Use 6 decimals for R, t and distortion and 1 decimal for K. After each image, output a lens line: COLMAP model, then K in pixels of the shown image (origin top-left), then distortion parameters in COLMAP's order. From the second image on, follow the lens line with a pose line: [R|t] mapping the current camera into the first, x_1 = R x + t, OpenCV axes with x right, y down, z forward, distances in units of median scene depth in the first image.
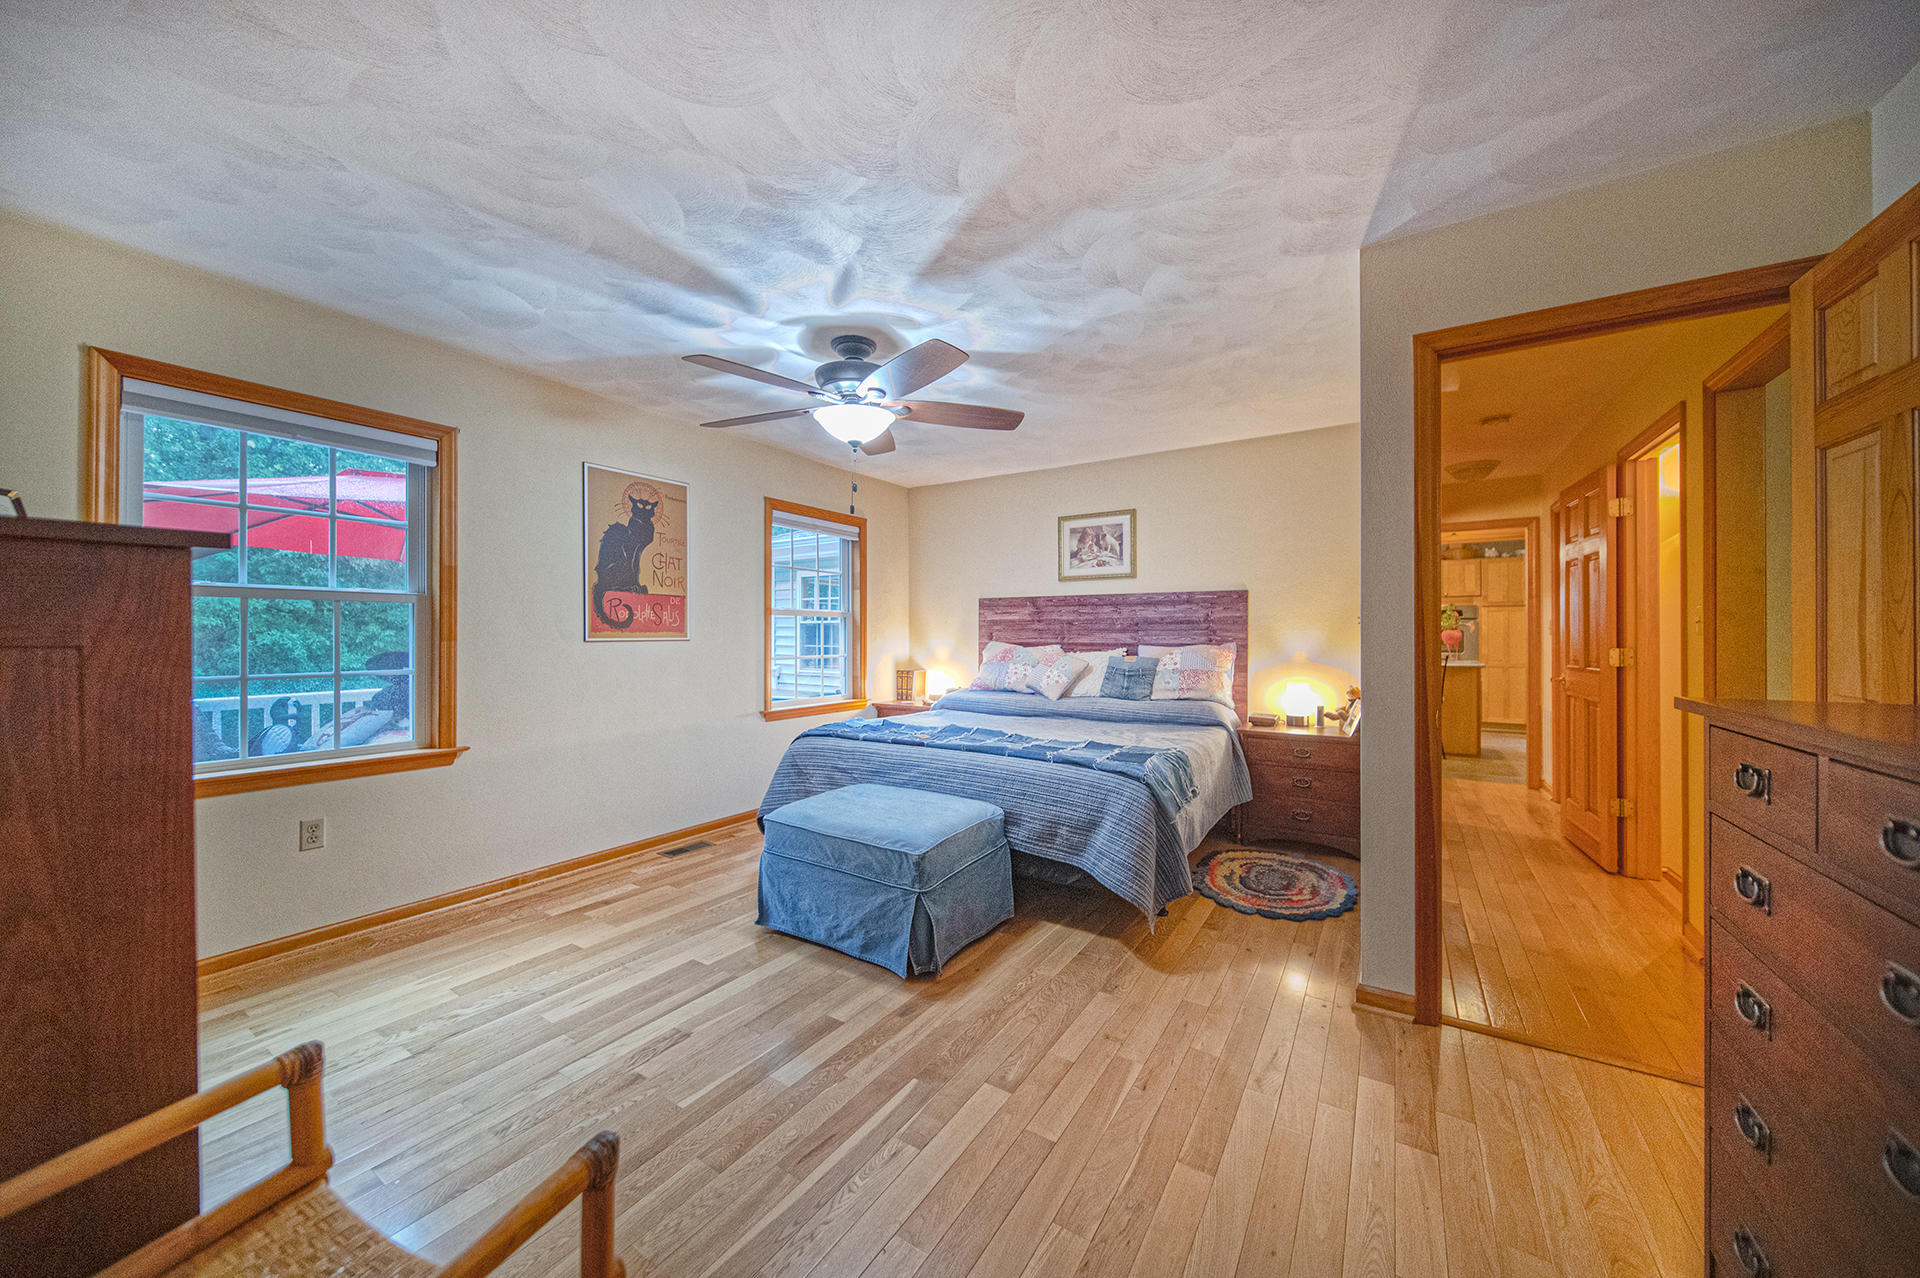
lens RADIAL K [[676.0, 0, 952.6], [0, 676.0, 636.1], [0, 0, 1]] dist [-0.001216, -0.000629]
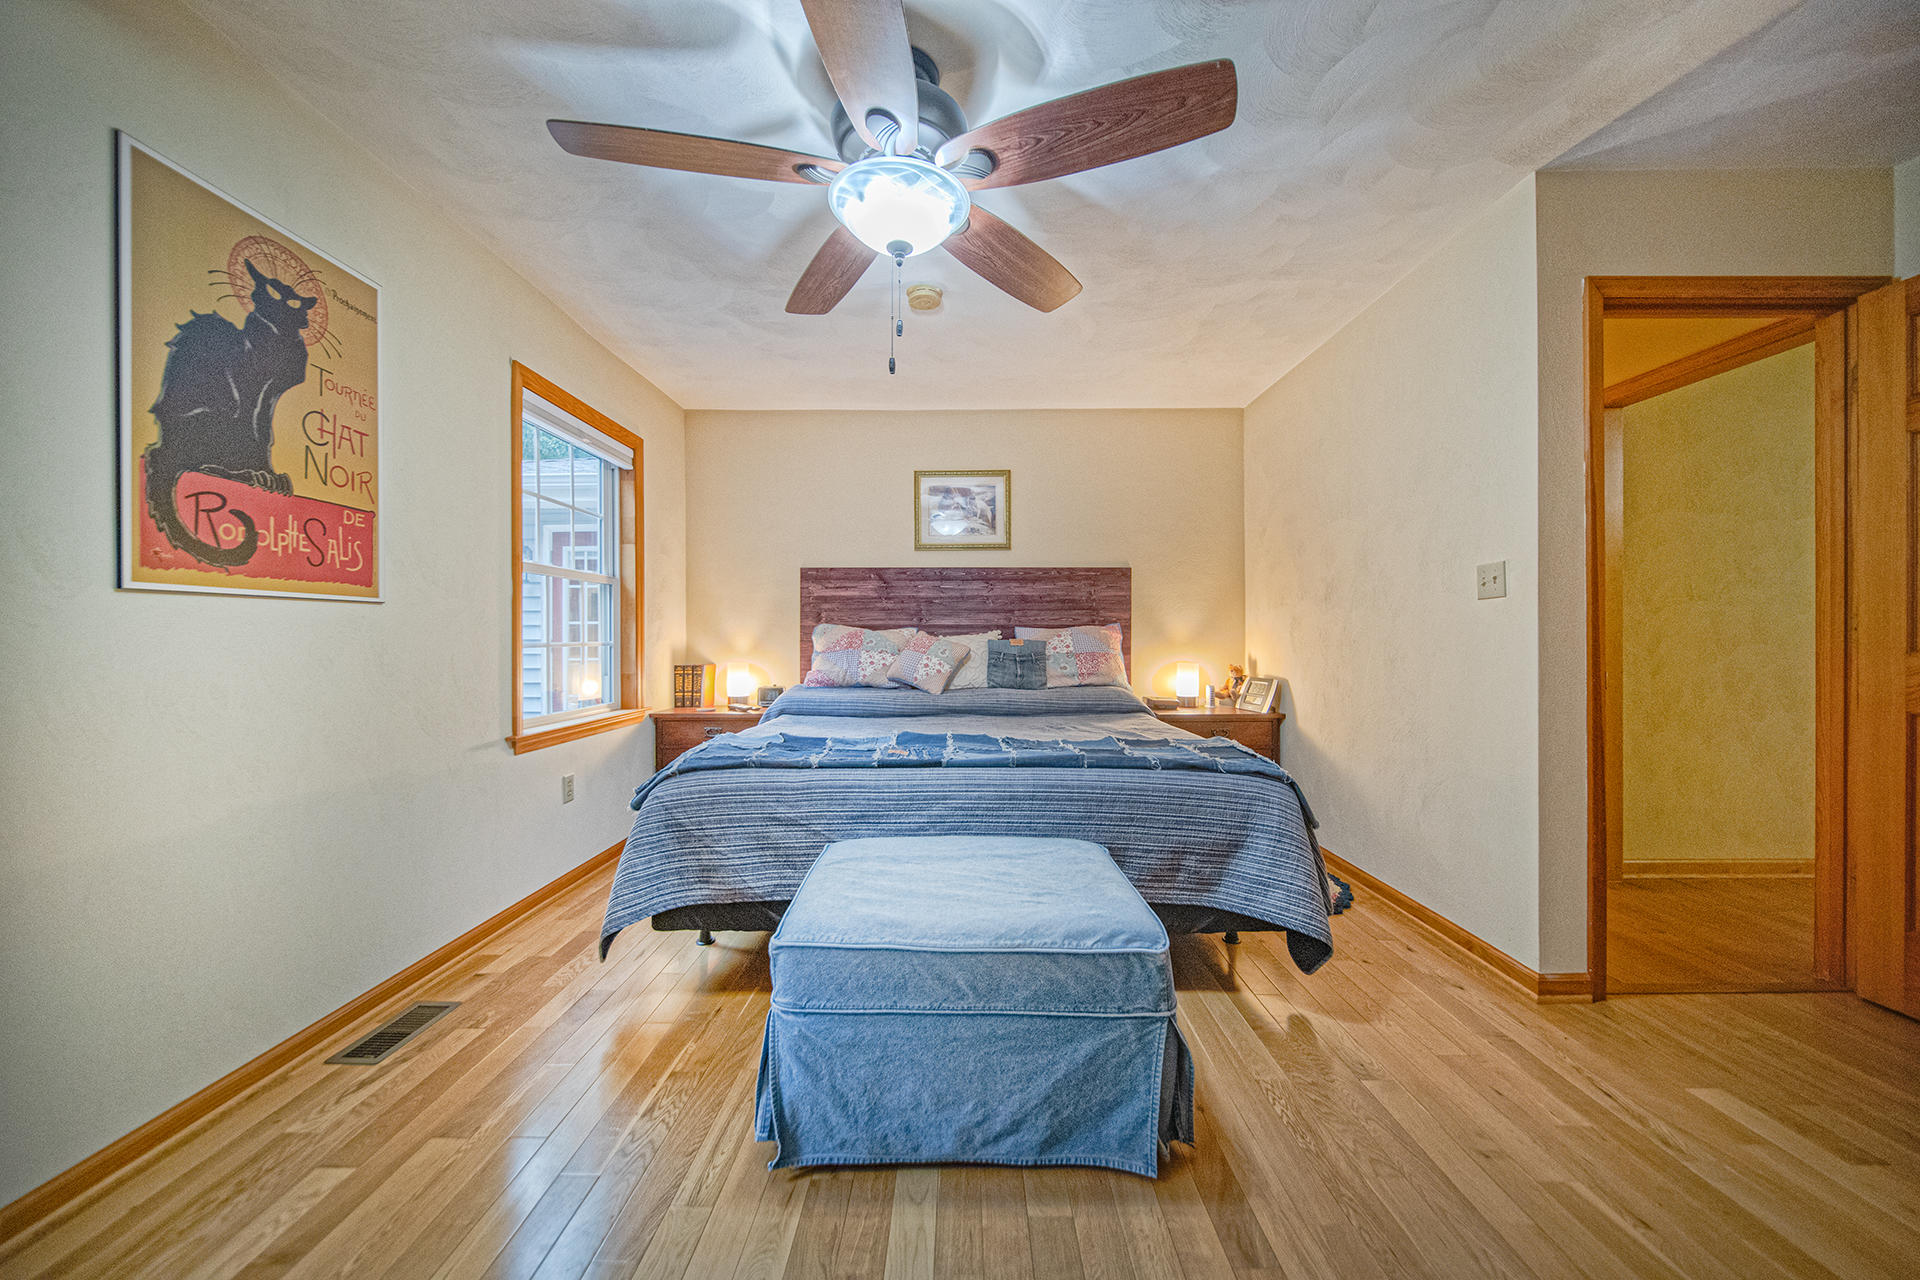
lens RADIAL K [[676.0, 0, 960.5], [0, 676.0, 637.2], [0, 0, 1]] dist [-0.001216, -0.000629]
pose [[0.841555, -0.000897, 0.540171, -0.277659], [0.001384, 0.999999, -0.000495, 0.029412], [-0.540170, 0.001165, 0.841555, 0.329843]]
